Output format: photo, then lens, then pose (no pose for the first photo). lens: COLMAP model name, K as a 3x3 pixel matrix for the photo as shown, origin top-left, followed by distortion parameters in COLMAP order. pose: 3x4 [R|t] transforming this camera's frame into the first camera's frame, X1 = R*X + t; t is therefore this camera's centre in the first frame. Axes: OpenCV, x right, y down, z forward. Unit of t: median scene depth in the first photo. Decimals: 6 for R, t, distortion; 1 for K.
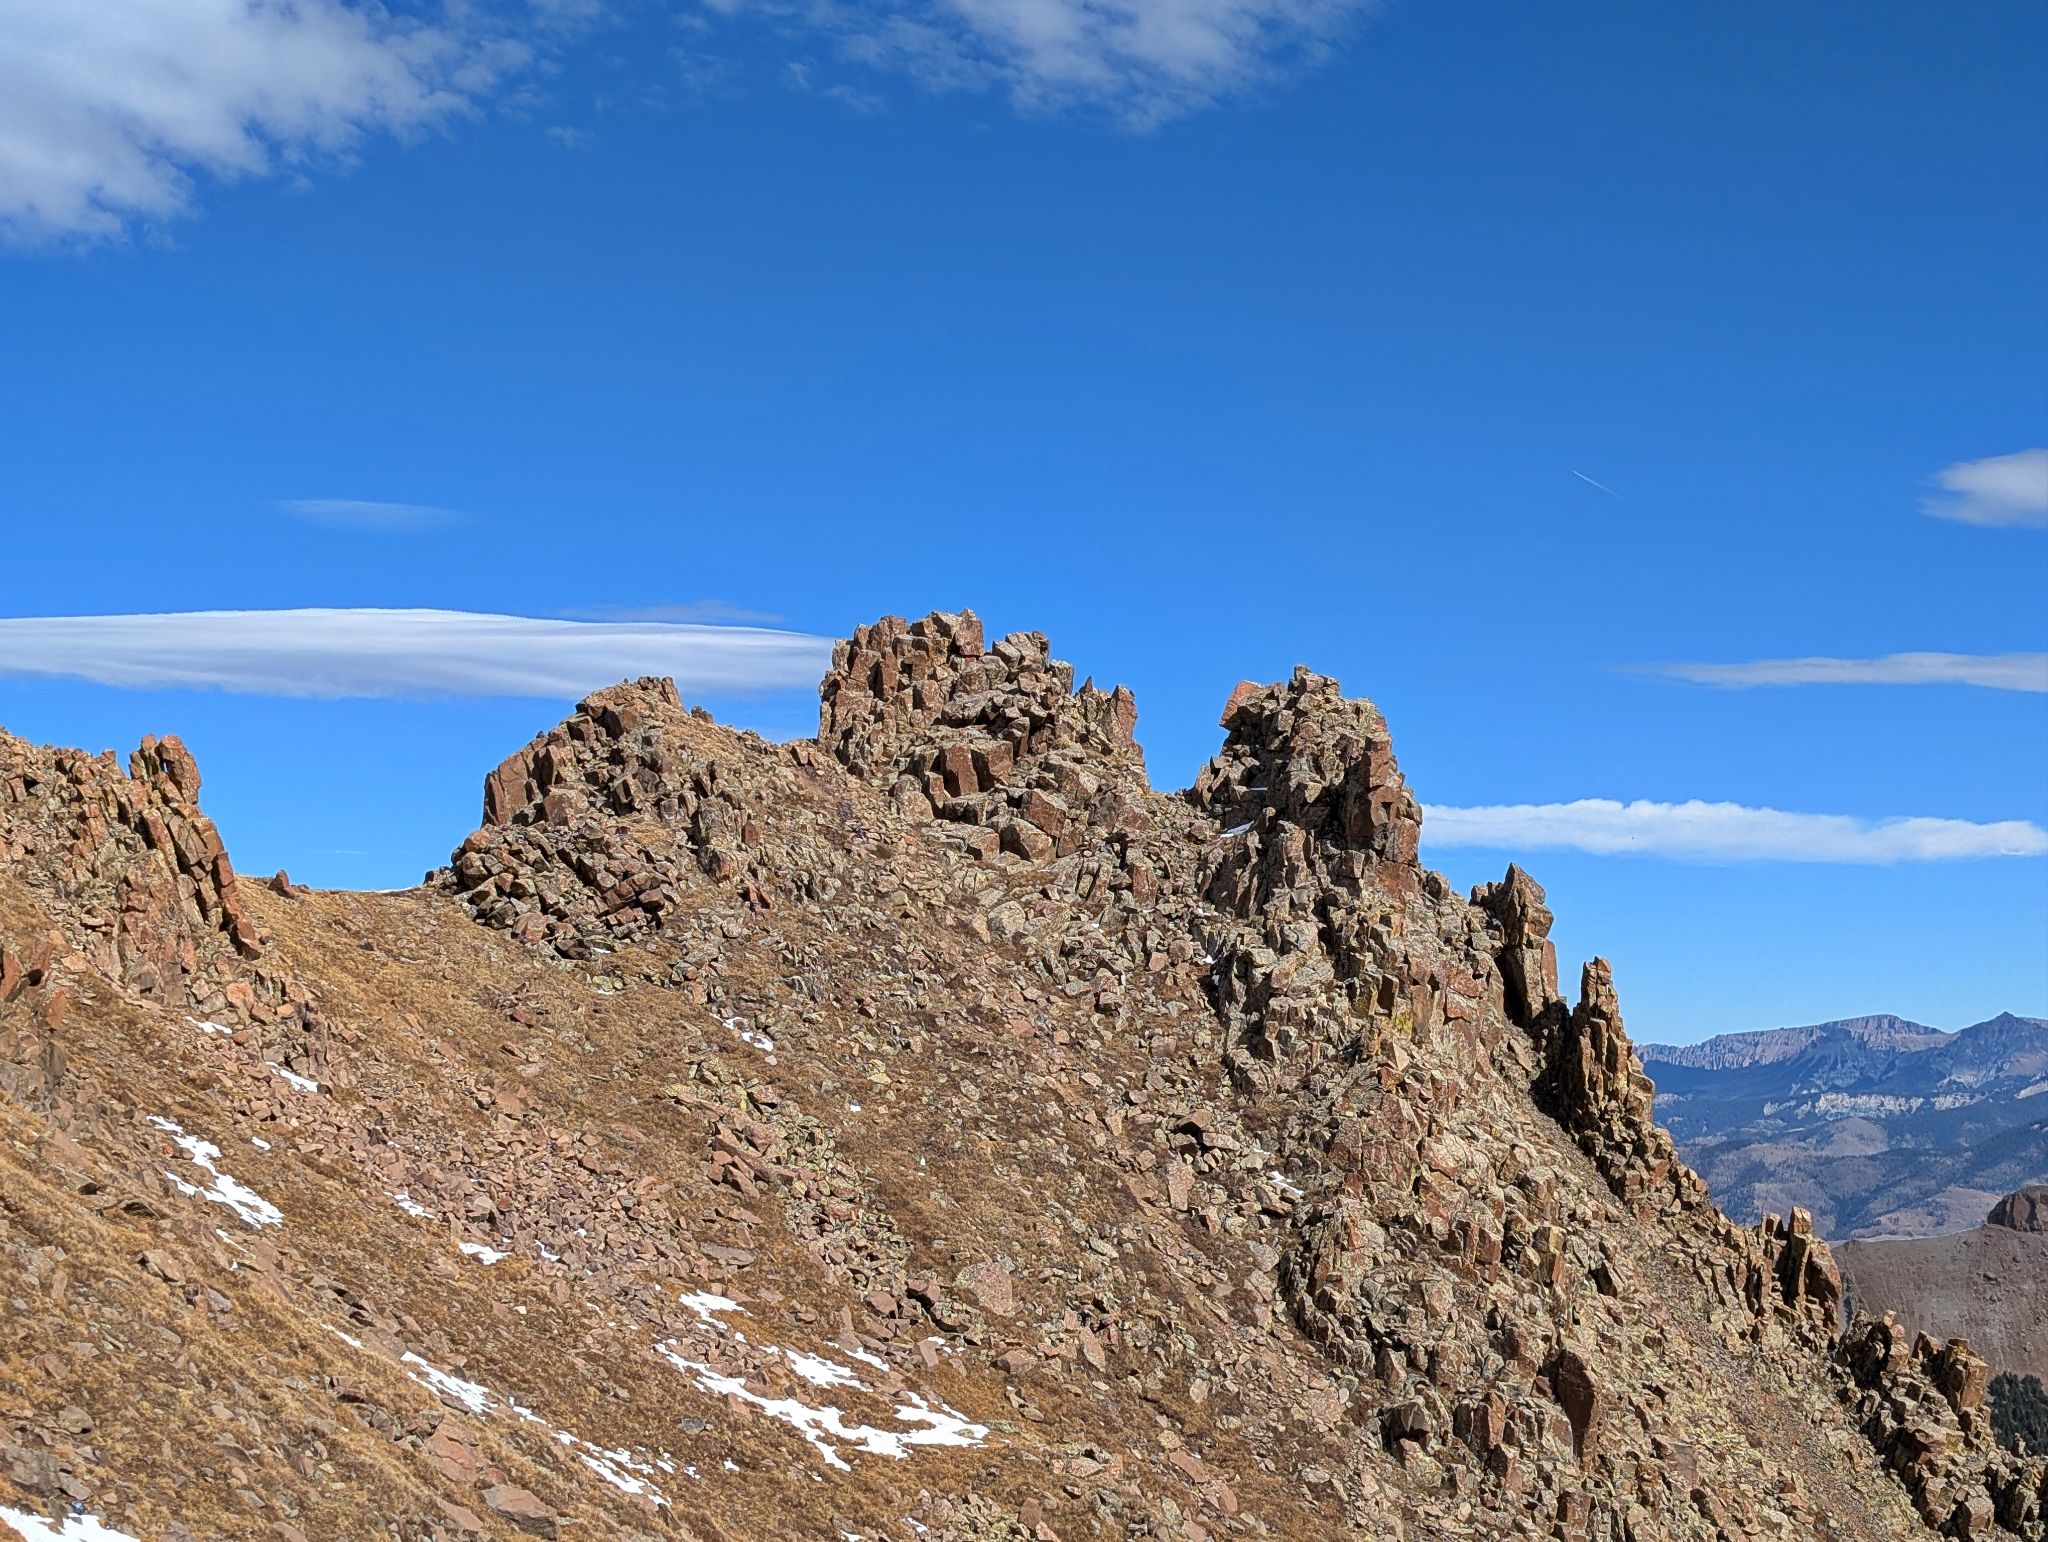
lens RADIAL K [[4065.4, 0, 1024.0], [0, 4065.4, 771.4], [0, 0, 1]] dist [0.107917, 0.000000]
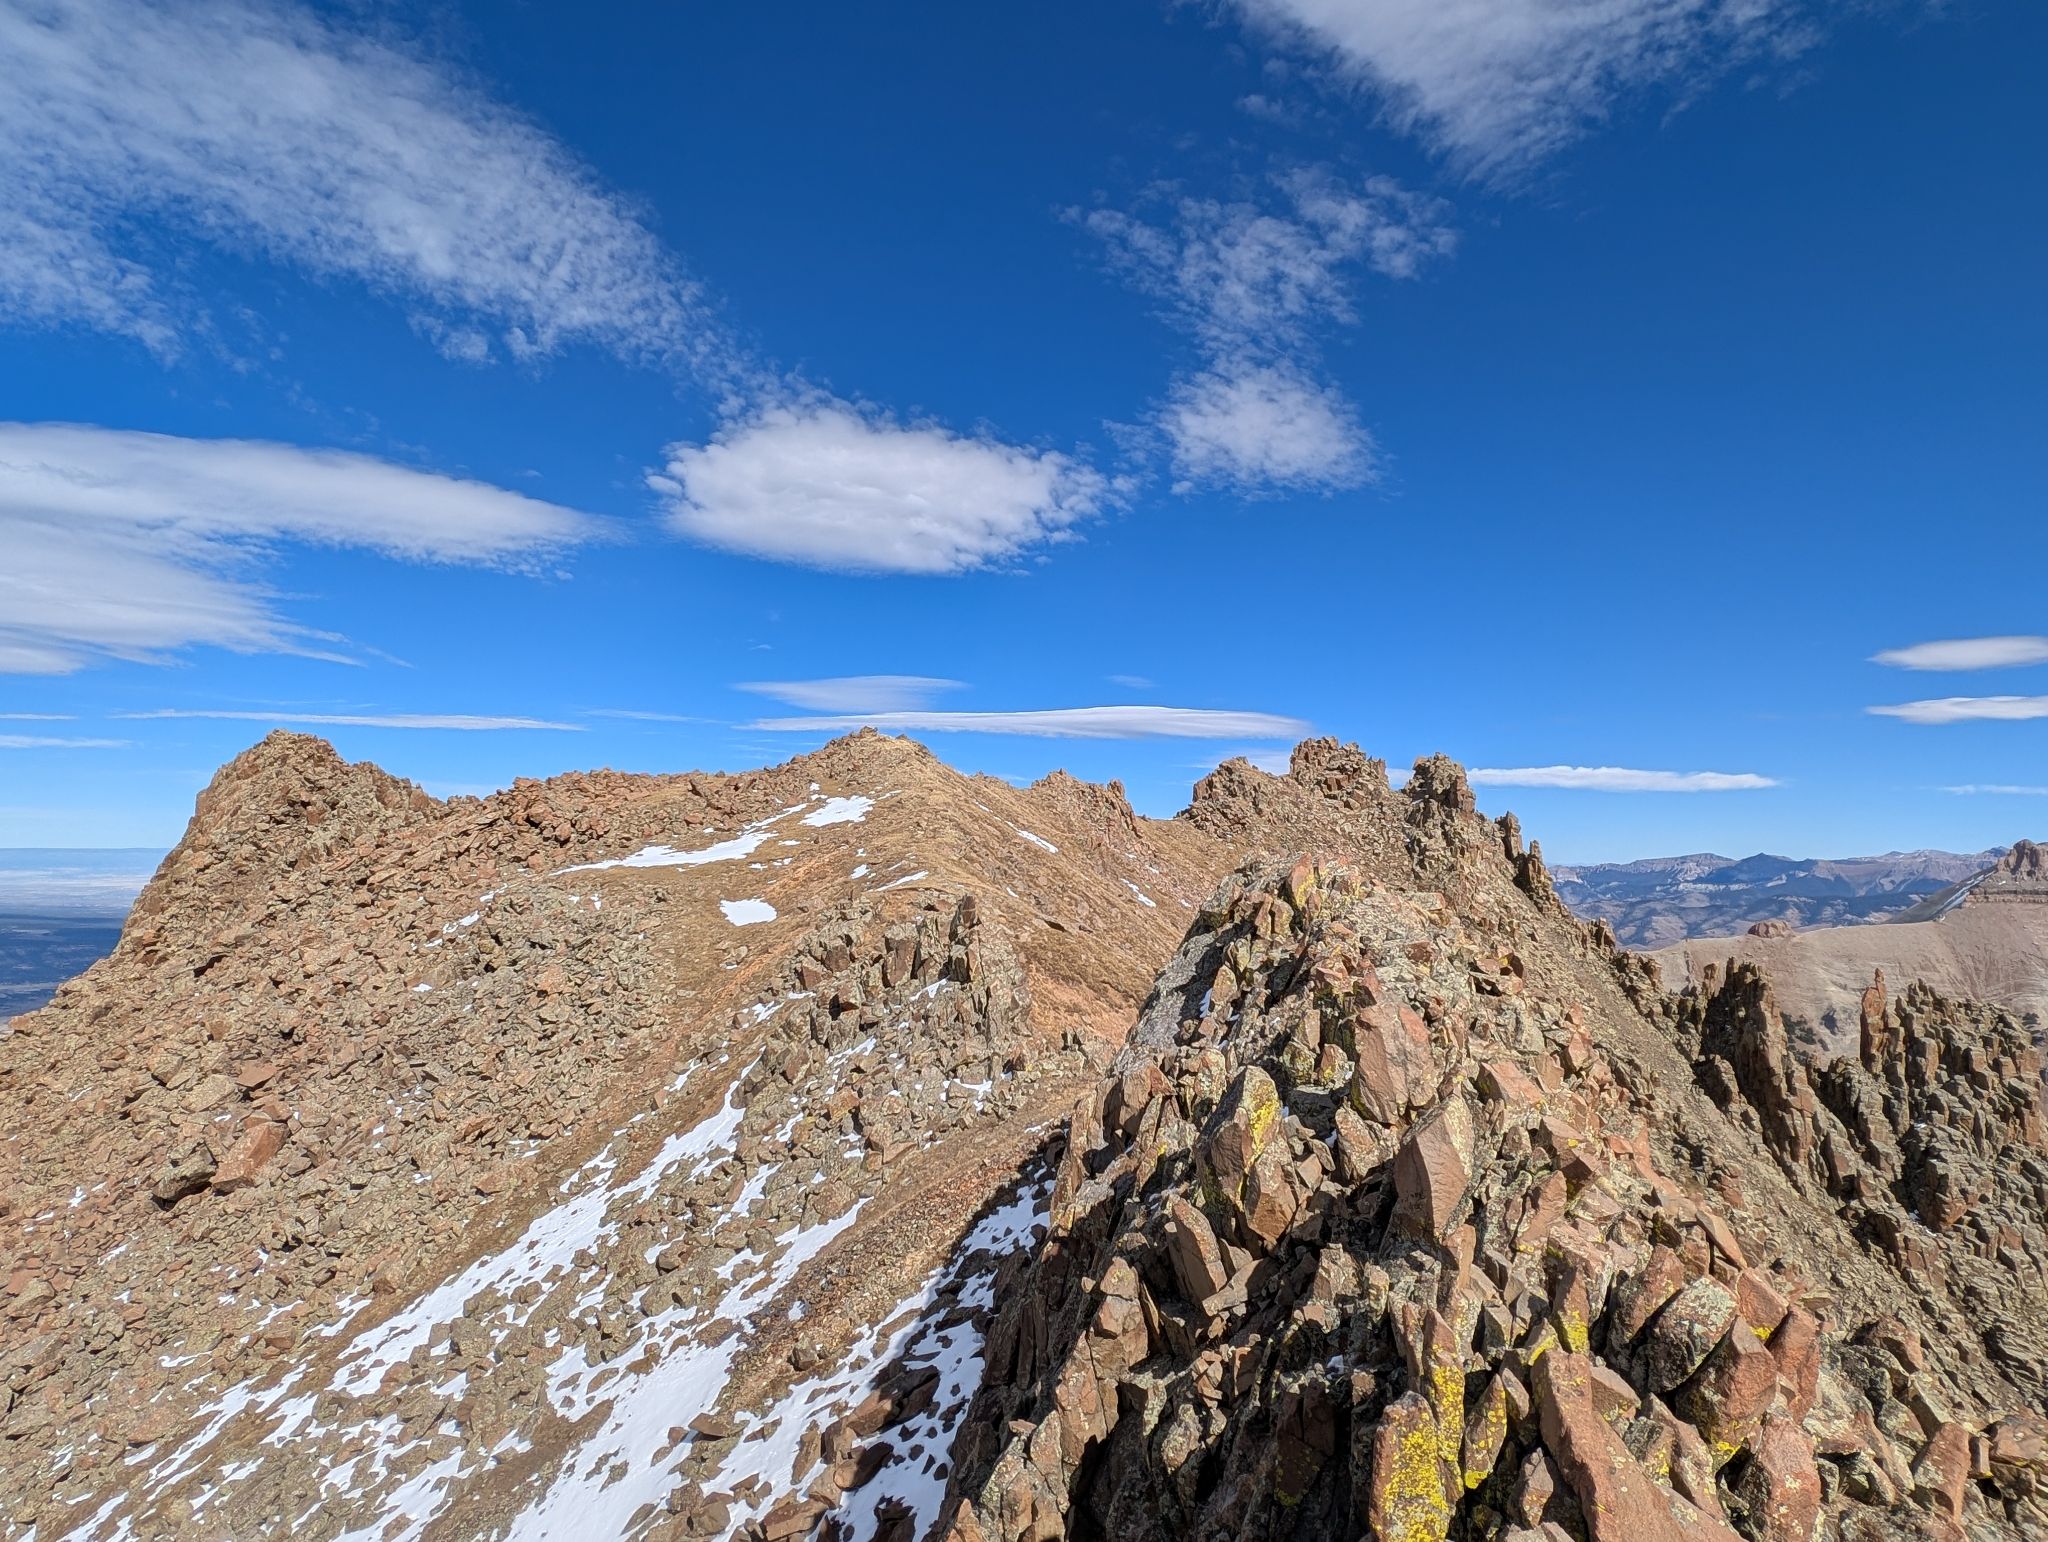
lens RADIAL K [[962.8, 0, 1041.8], [0, 962.8, 771.9], [0, 0, 1]] dist [-0.004365, 0.002047]
pose [[0.953399, -0.011254, -0.301502, -0.003705], [0.002847, 0.999595, -0.028310, 0.011018], [0.301698, 0.026132, 0.953045, 0.131808]]
